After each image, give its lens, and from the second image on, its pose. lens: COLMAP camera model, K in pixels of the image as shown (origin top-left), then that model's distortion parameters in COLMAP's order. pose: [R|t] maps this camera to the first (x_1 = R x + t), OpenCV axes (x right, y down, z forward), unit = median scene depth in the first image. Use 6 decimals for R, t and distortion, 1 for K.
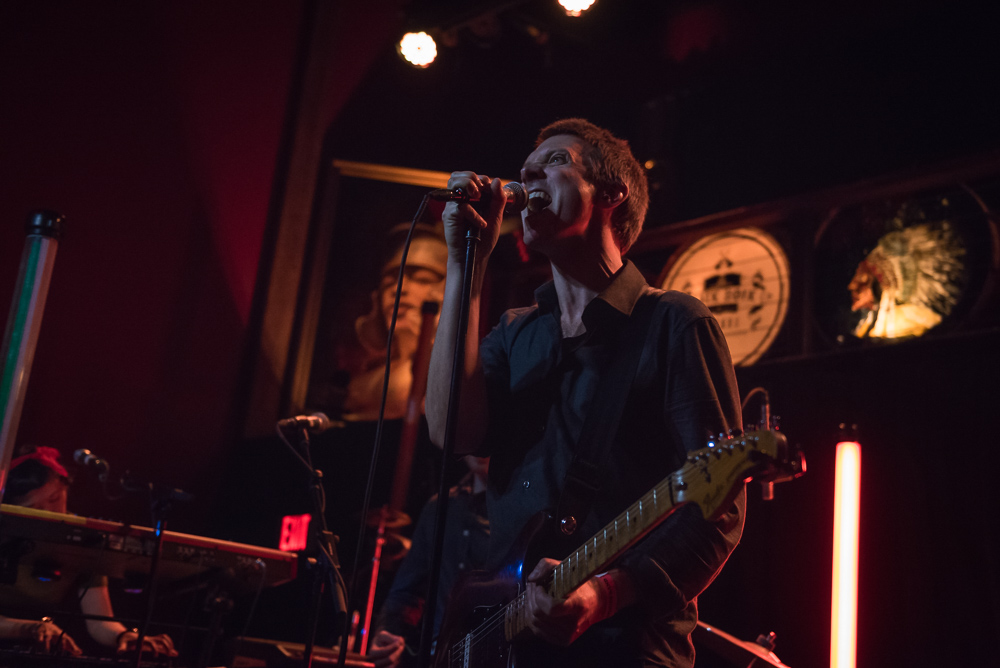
lens RADIAL K [[1280.0, 0, 566.0], [0, 1280.0, 300.4], [0, 0, 1]] dist [0.079931, 0.035316]
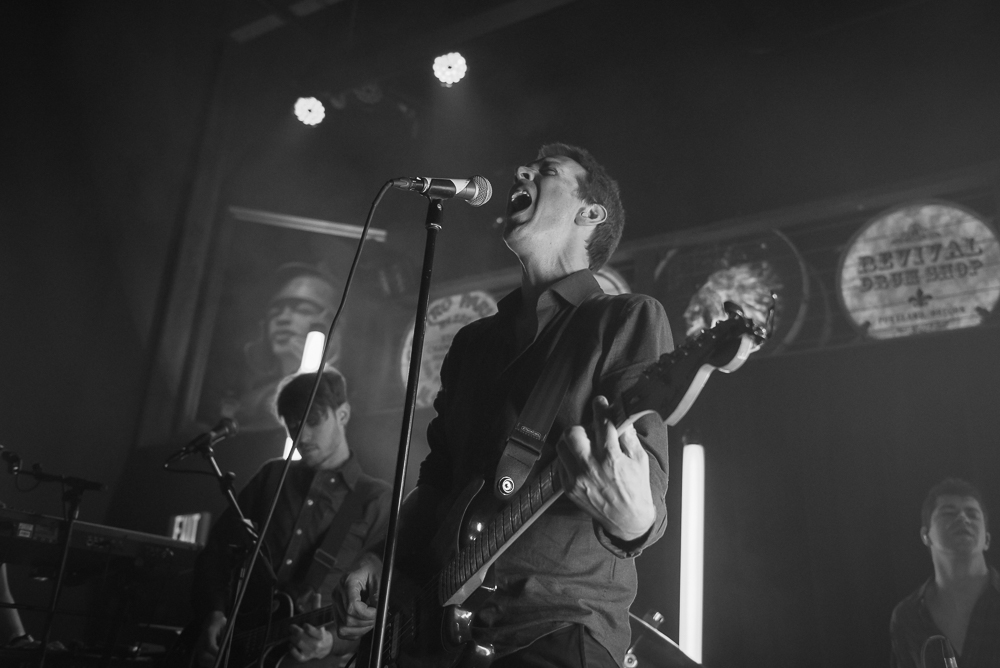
lens RADIAL K [[1013.8, 0, 540.9], [0, 1013.8, 292.3], [0, 0, 1]] dist [0.001160, 0.002247]
pose [[0.990351, 0.025473, 0.136220, -0.038320], [-0.017730, 0.998173, -0.057755, 0.024617], [-0.137442, 0.054782, 0.988994, 0.093747]]
